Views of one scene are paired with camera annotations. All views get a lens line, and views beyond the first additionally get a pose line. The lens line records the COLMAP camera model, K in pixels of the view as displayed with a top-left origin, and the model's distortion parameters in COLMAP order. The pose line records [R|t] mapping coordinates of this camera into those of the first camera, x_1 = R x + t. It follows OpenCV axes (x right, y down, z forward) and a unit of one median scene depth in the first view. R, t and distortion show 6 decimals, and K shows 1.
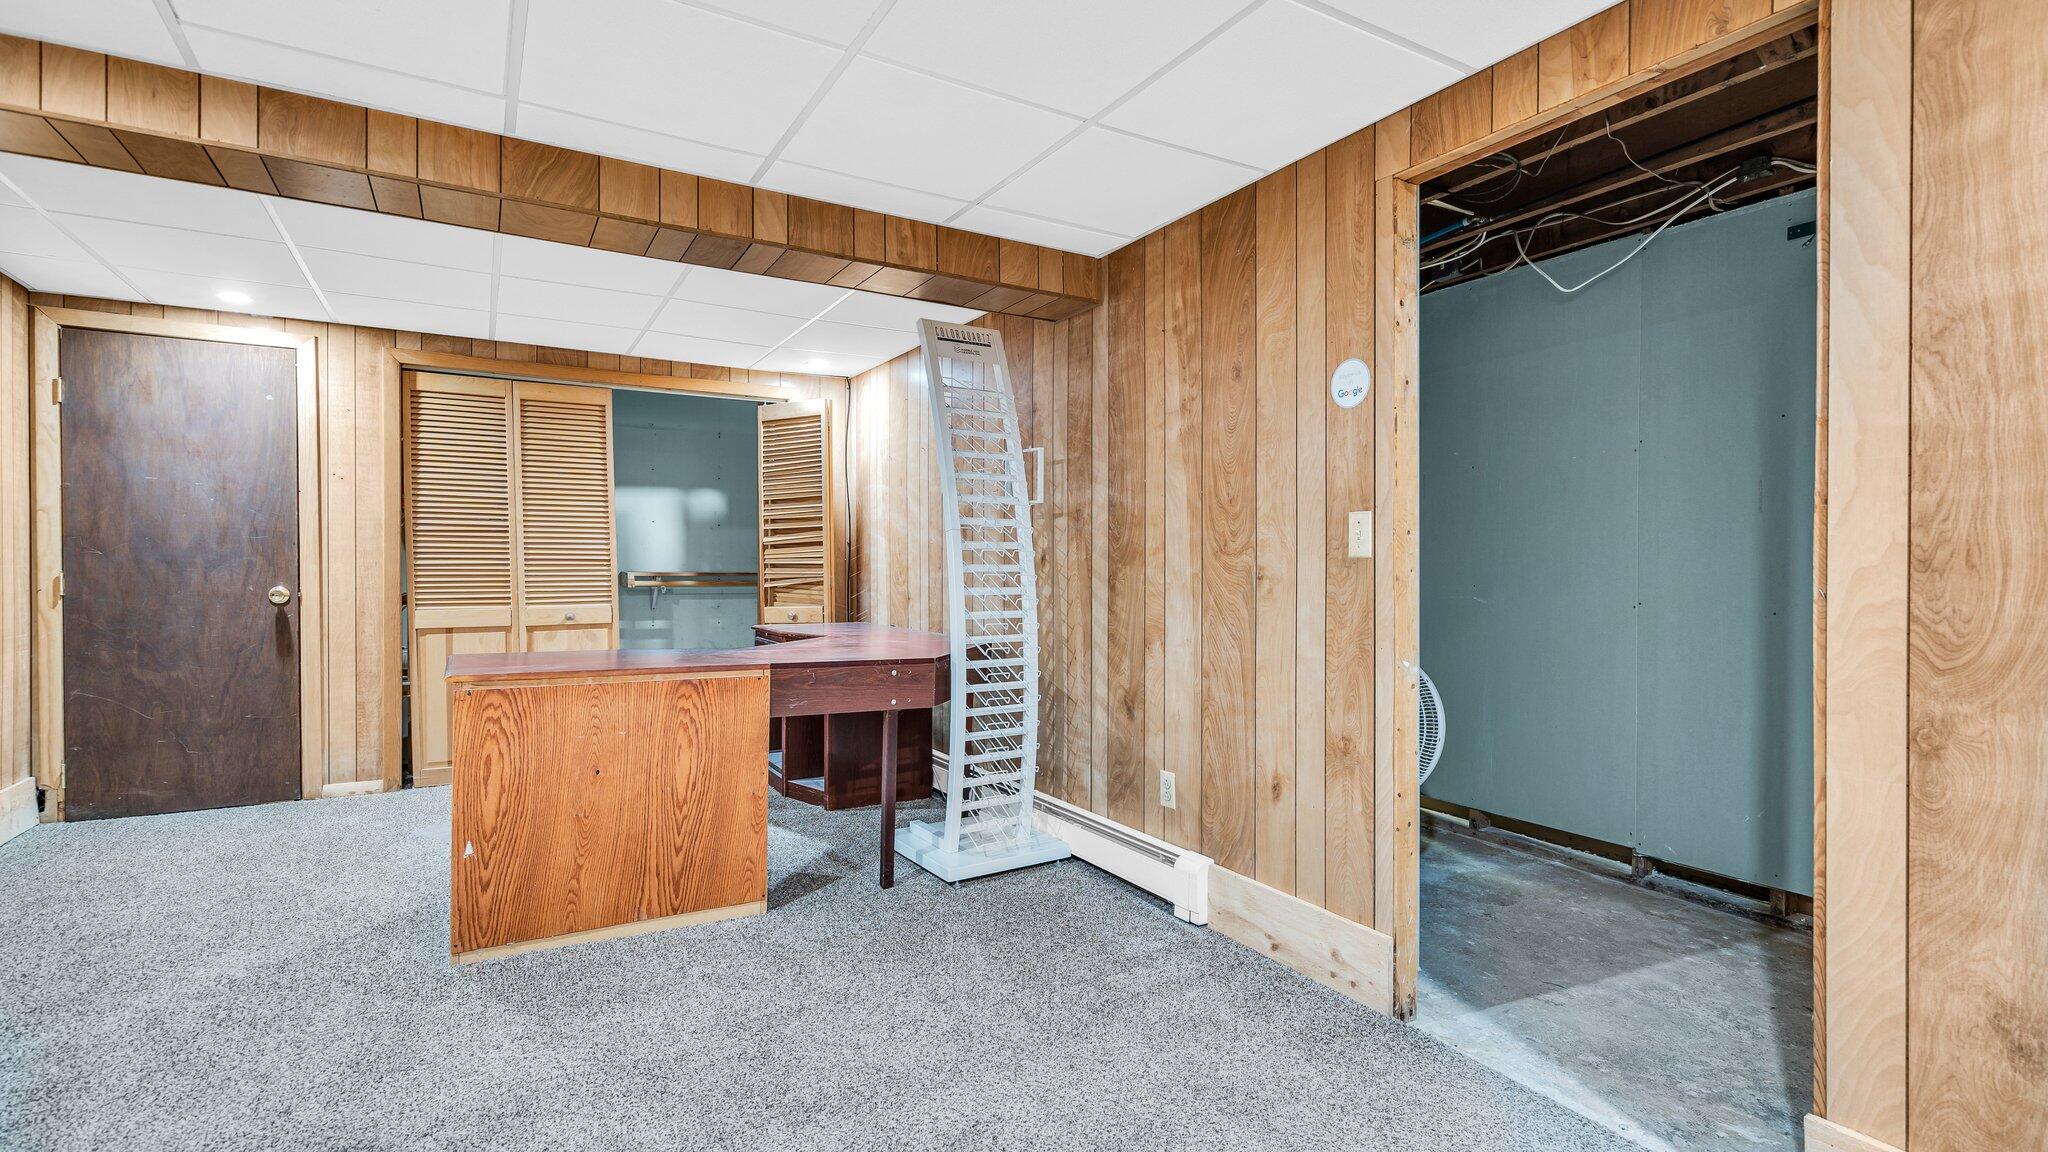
lens RADIAL K [[965.0, 0, 1021.6], [0, 965.0, 574.2], [0, 0, 1]] dist [0.001384, 0.000222]
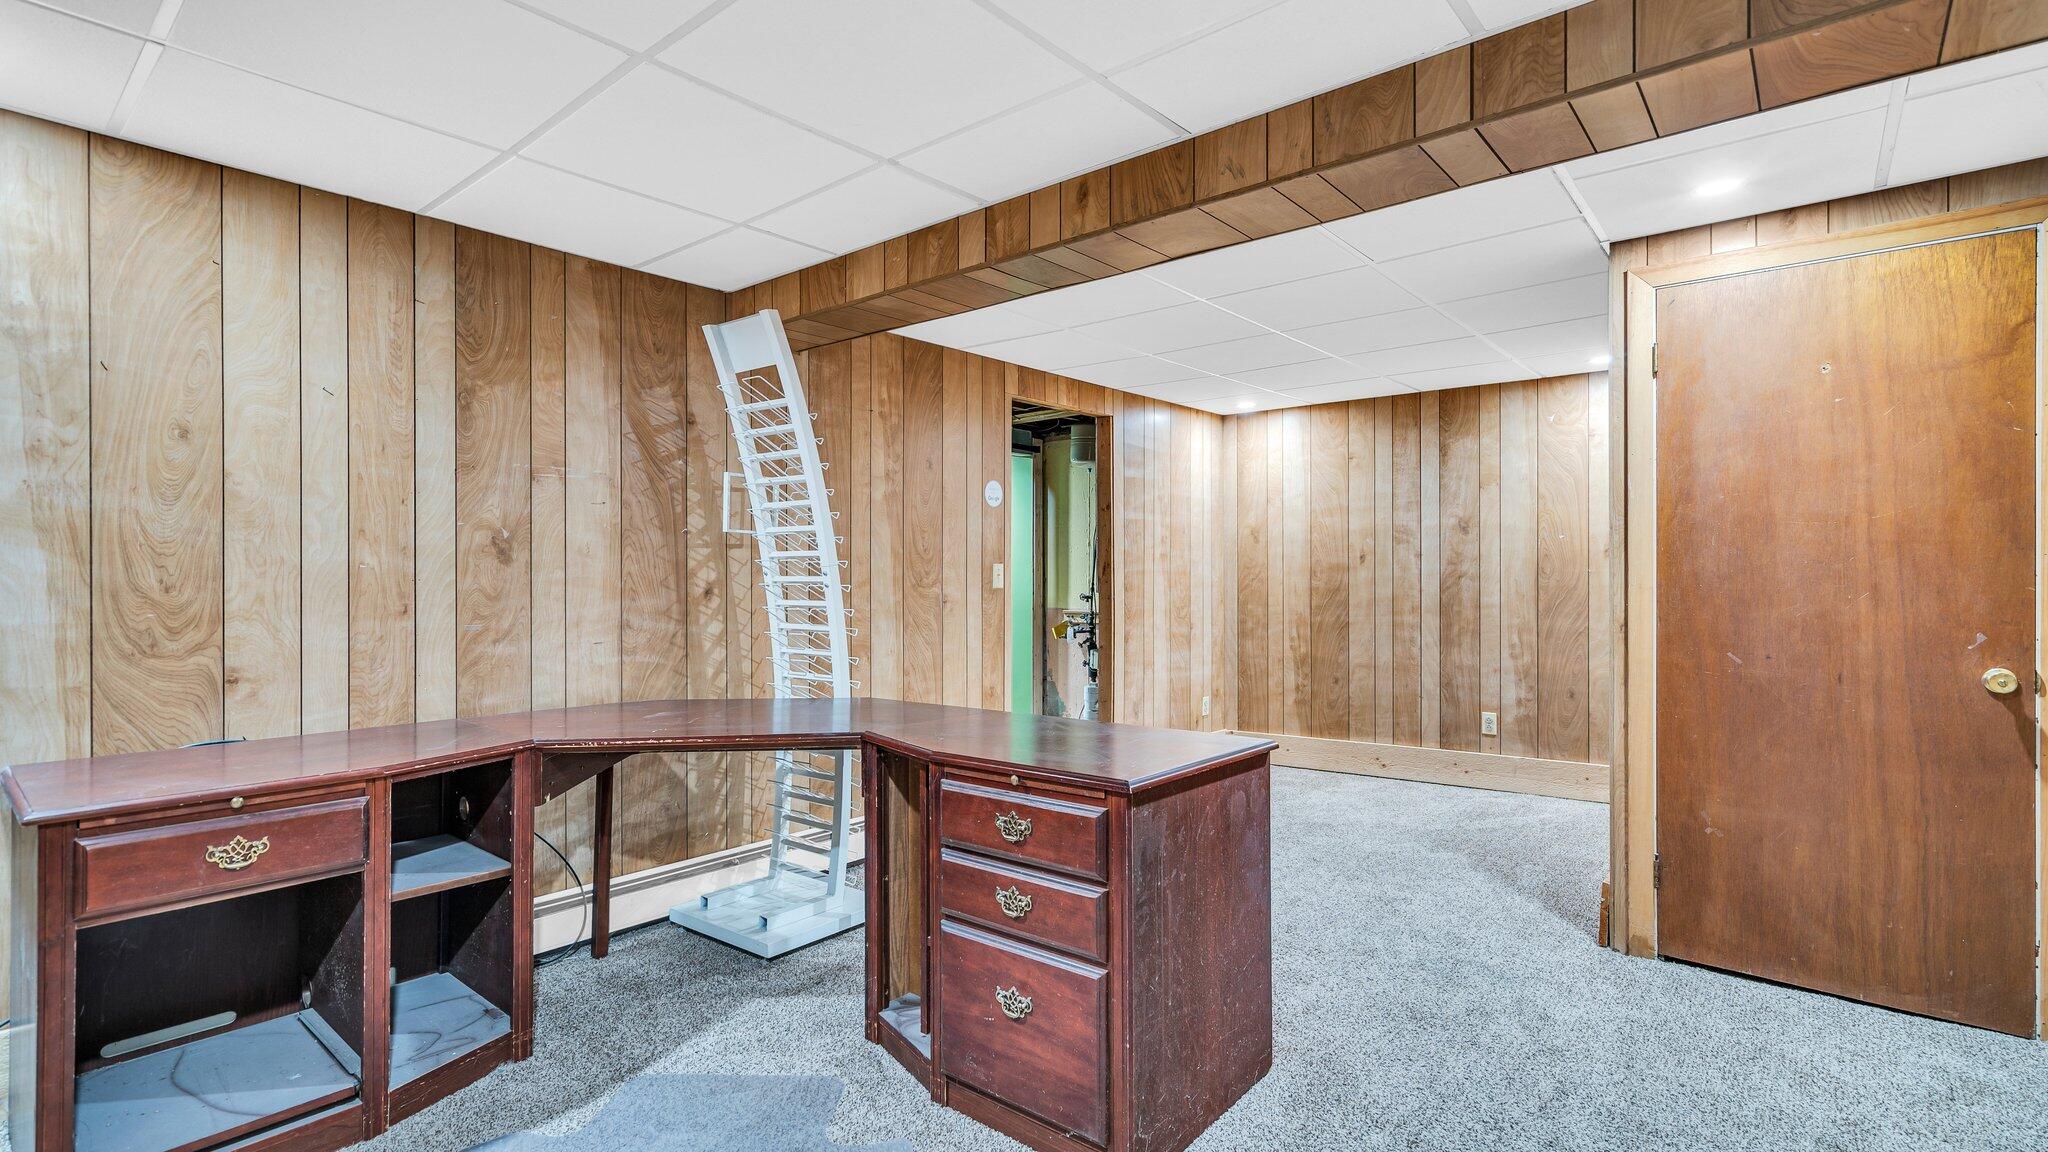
lens RADIAL K [[965.0, 0, 1018.6], [0, 965.0, 572.2], [0, 0, 1]] dist [0.001384, 0.000222]
pose [[-0.343536, -0.001548, 0.939138, -1.167662], [0.007420, 0.999963, 0.004363, -0.046559], [-0.939110, 0.008467, -0.343512, 1.322109]]
